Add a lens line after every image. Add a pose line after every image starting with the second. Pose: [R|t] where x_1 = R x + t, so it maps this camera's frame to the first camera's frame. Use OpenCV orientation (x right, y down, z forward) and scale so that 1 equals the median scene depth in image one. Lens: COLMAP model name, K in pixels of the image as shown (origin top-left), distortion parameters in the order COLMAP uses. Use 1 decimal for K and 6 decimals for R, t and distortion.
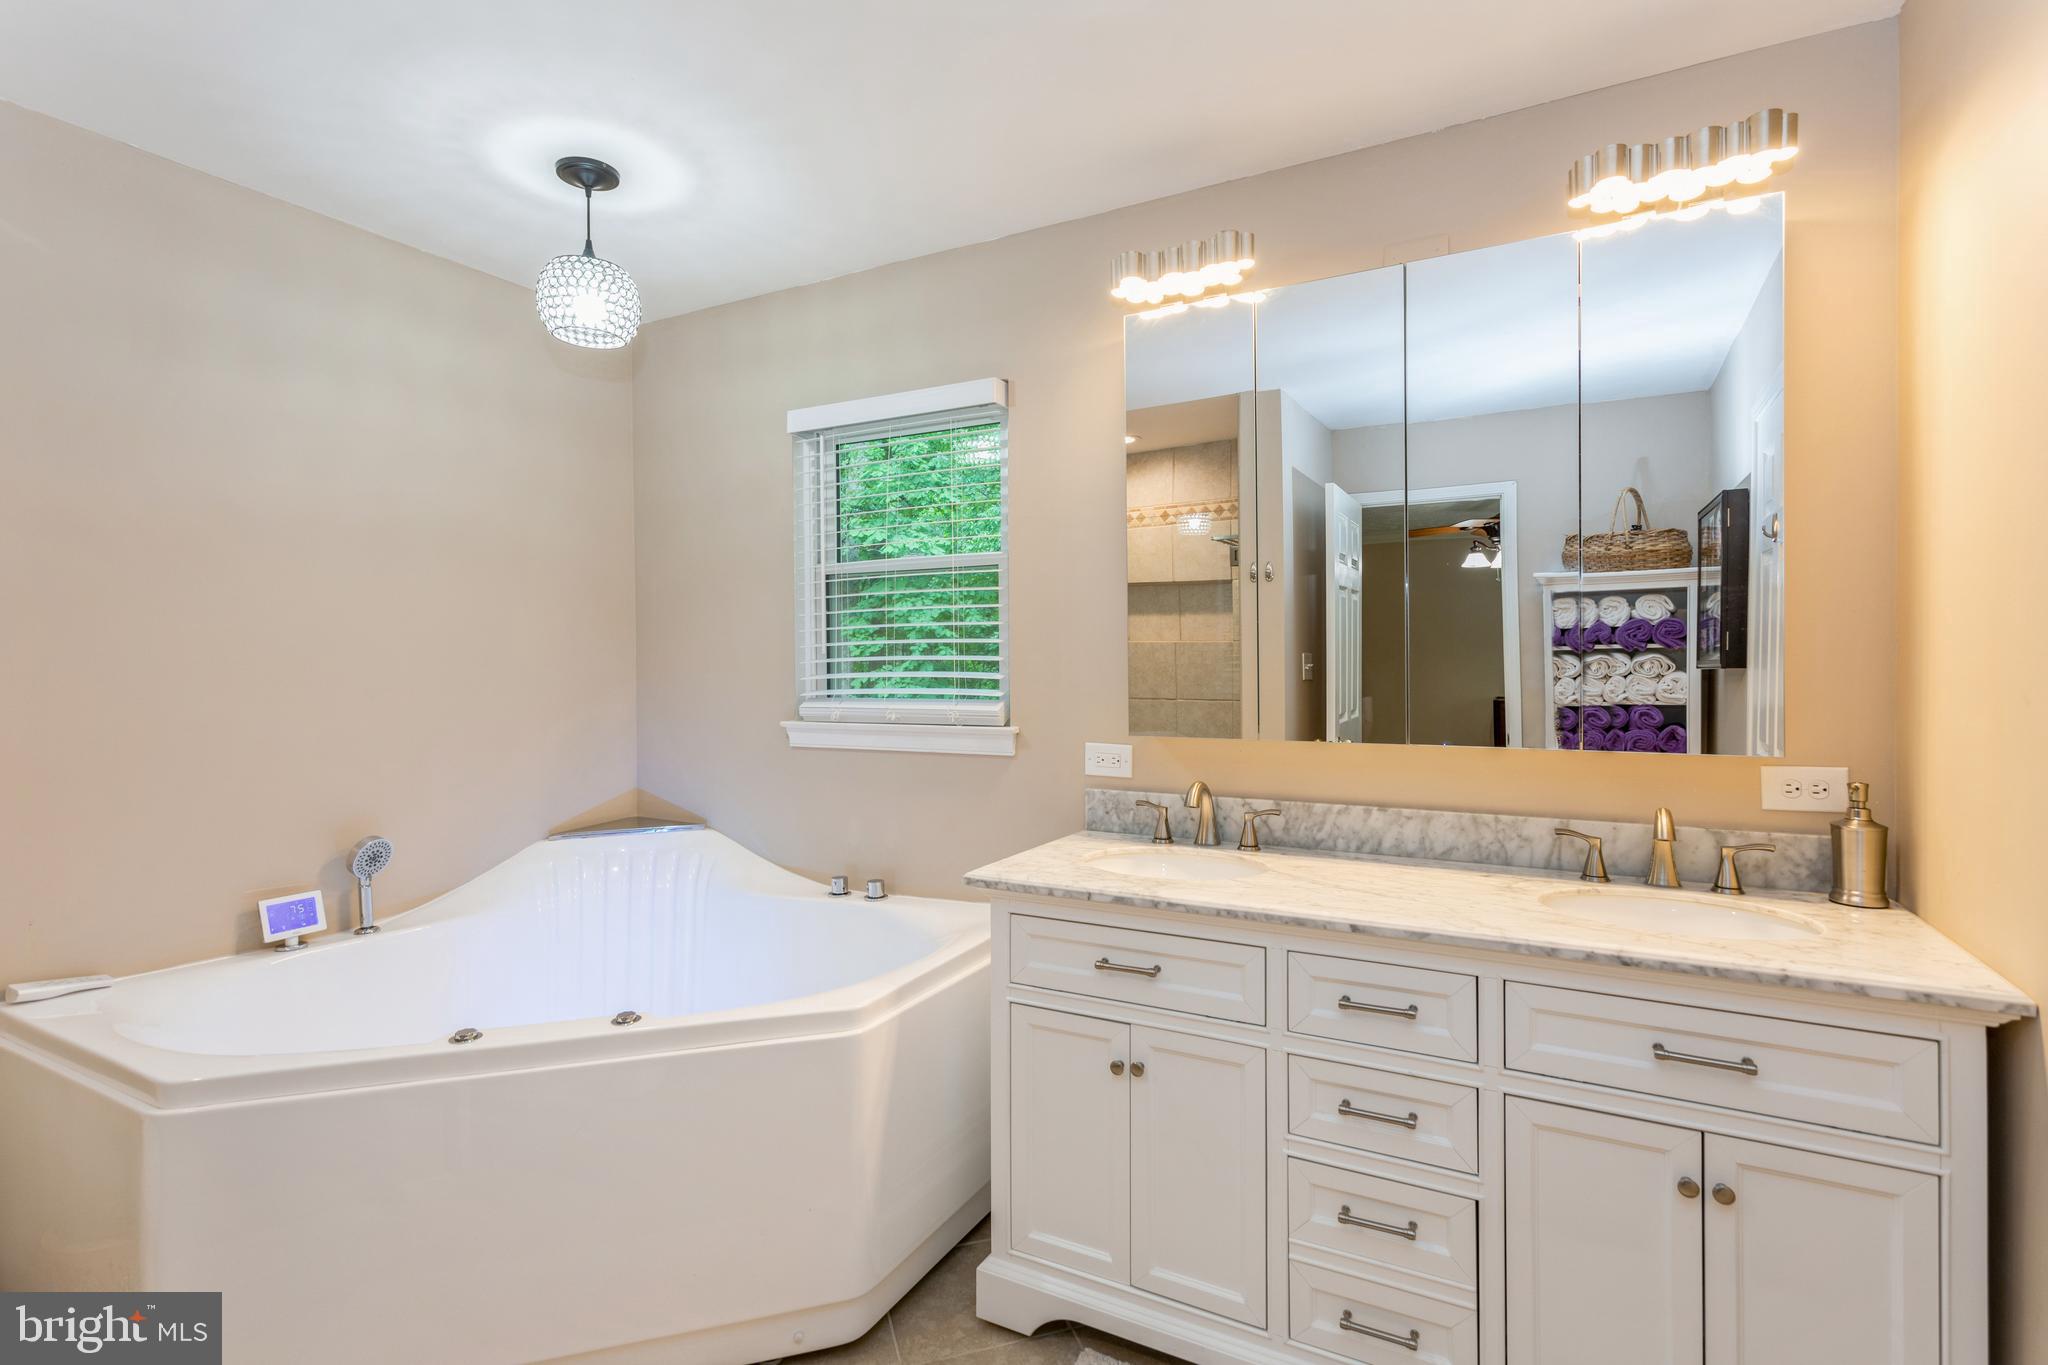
lens RADIAL K [[977.8, 0, 1034.5], [0, 977.8, 667.7], [0, 0, 1]] dist [0.002544, -0.000126]
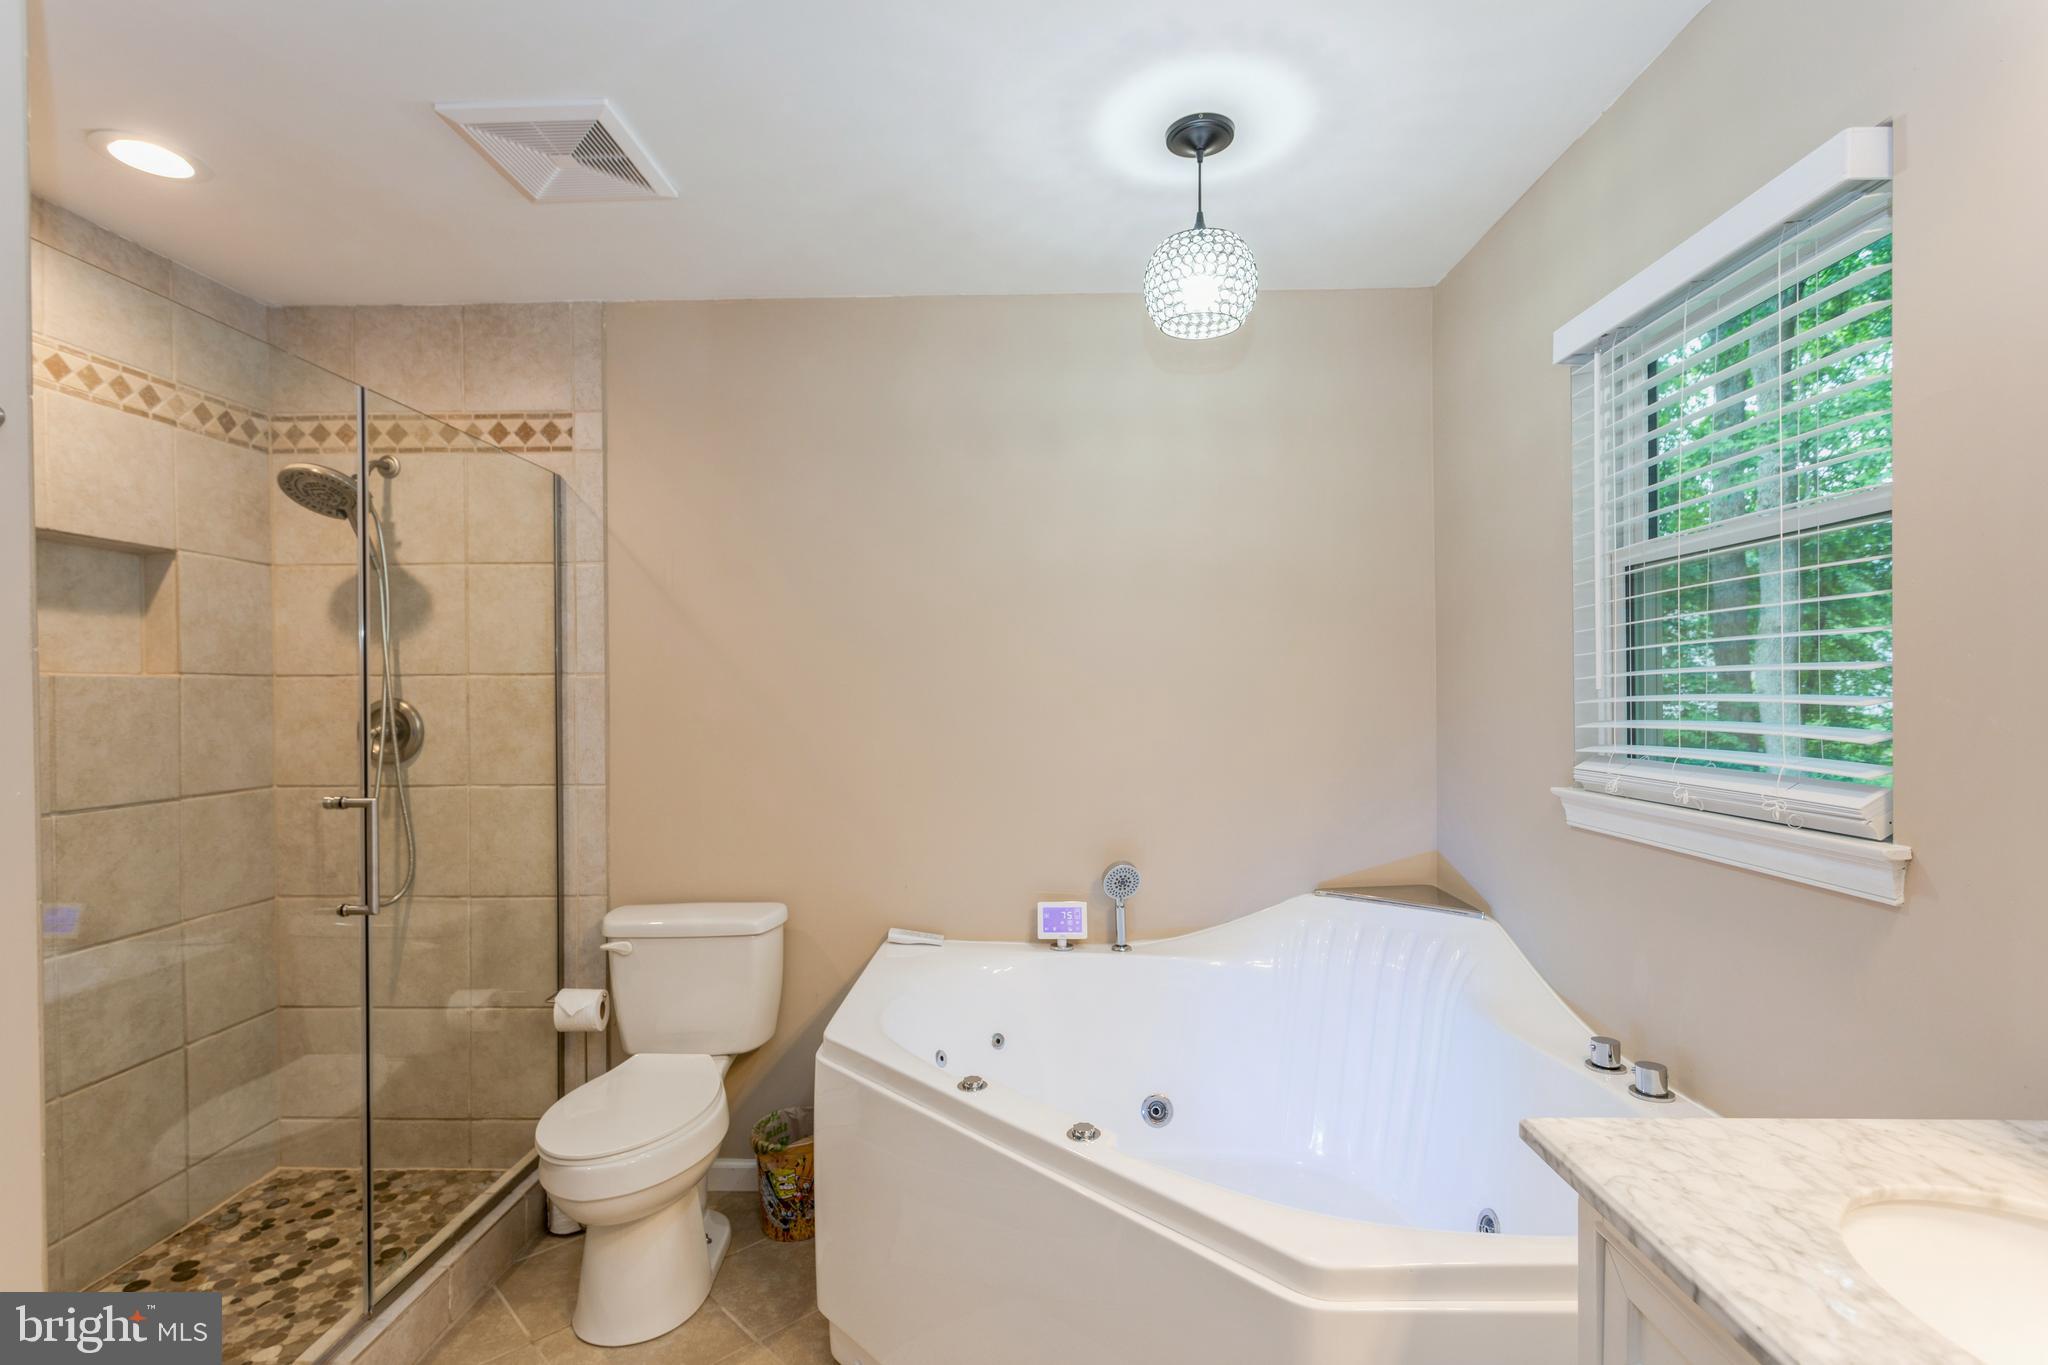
lens RADIAL K [[977.8, 0, 1025.7], [0, 977.8, 699.4], [0, 0, 1]] dist [0.002544, -0.000126]
pose [[0.450842, 0.011099, -0.892535, 0.209196], [-0.007242, 0.999935, 0.008777, -0.011039], [0.892574, 0.002507, 0.450894, 0.405100]]
